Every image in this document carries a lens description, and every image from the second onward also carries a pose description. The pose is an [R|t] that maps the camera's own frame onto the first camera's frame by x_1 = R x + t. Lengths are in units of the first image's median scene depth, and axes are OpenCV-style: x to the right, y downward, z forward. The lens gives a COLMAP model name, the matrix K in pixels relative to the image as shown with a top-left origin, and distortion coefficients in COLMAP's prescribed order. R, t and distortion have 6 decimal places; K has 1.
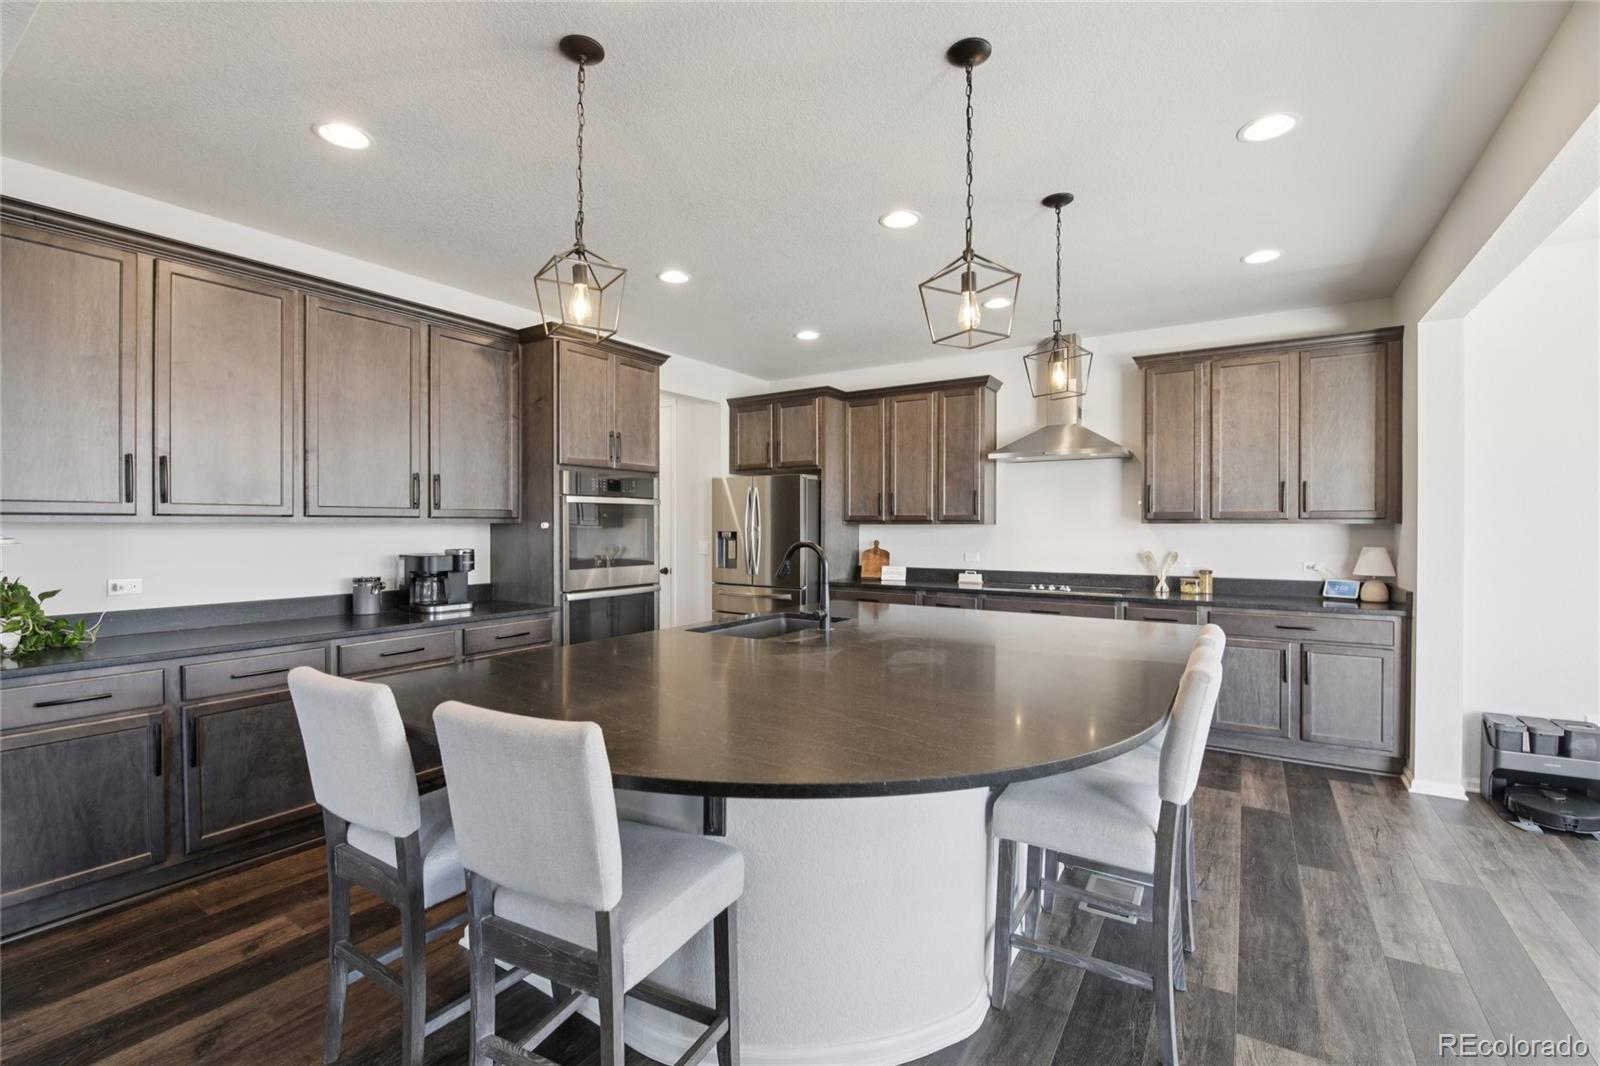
lens RADIAL K [[690.9, 0, 790.2], [0, 690.9, 529.7], [0, 0, 1]] dist [-0.014628, -0.005010]
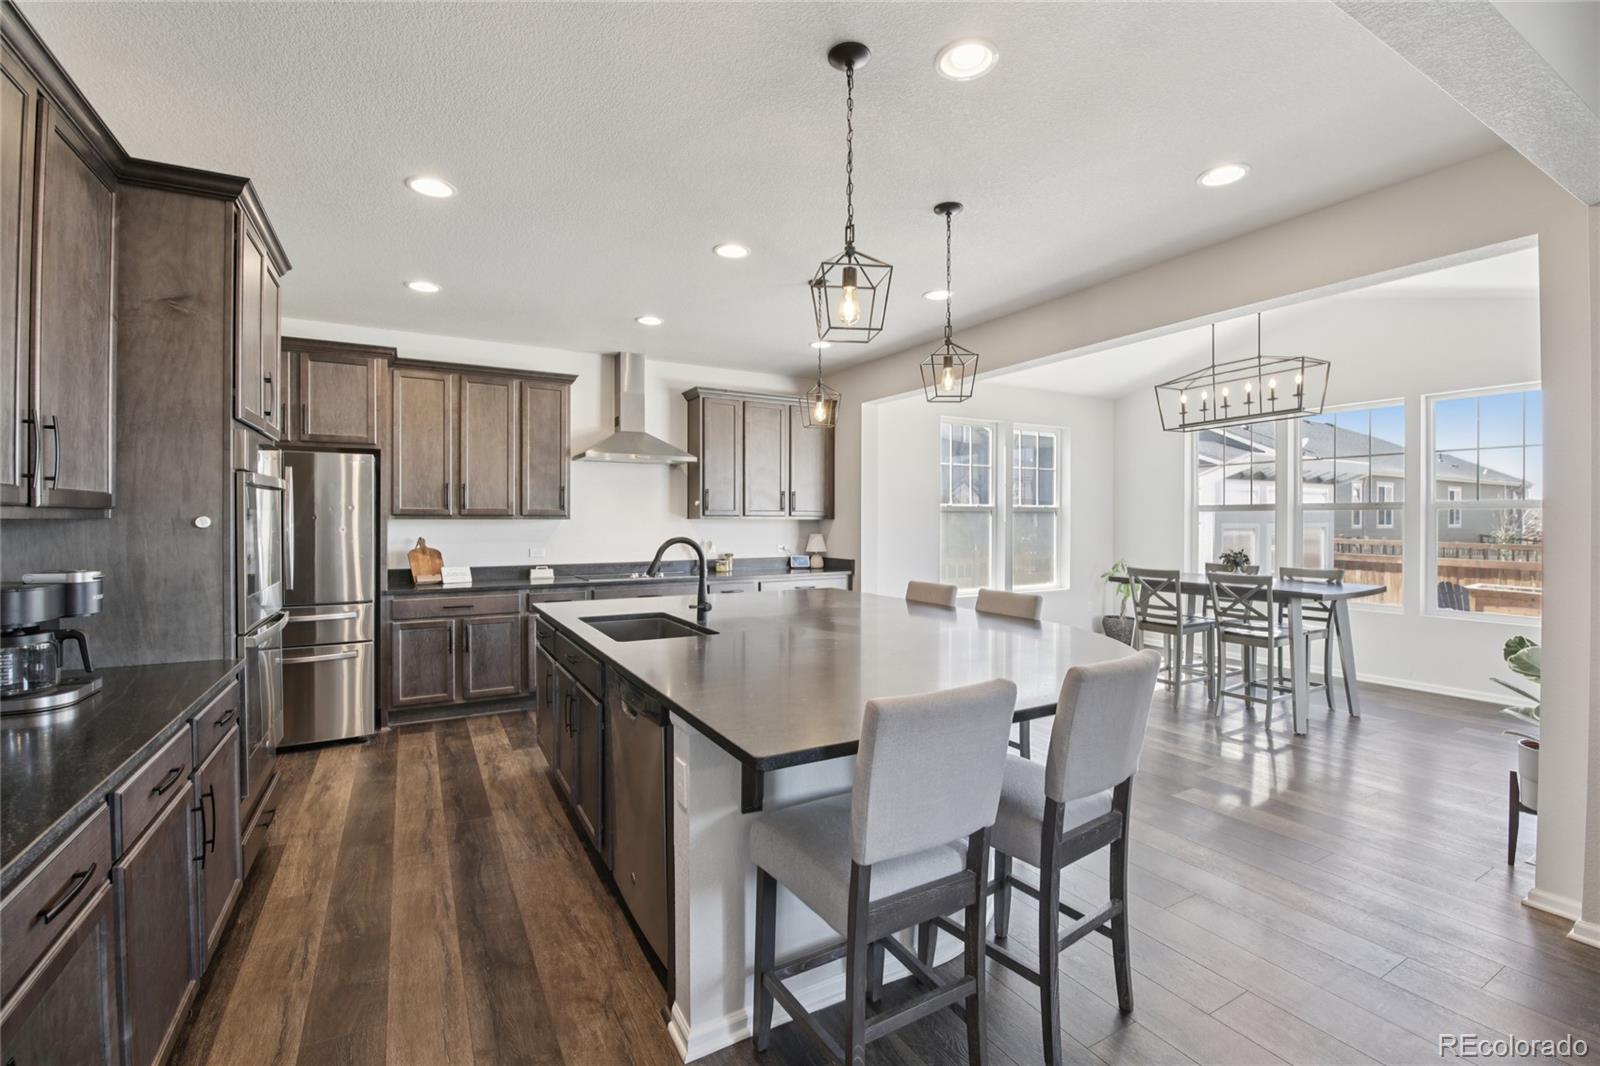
lens RADIAL K [[690.9, 0, 793.2], [0, 690.9, 529.6], [0, 0, 1]] dist [-0.014628, -0.005010]
pose [[0.443828, -0.011243, 0.896042, -0.468979], [0.005029, 0.999937, 0.010056, -0.001049], [-0.896098, 0.000043, 0.443856, 0.235258]]
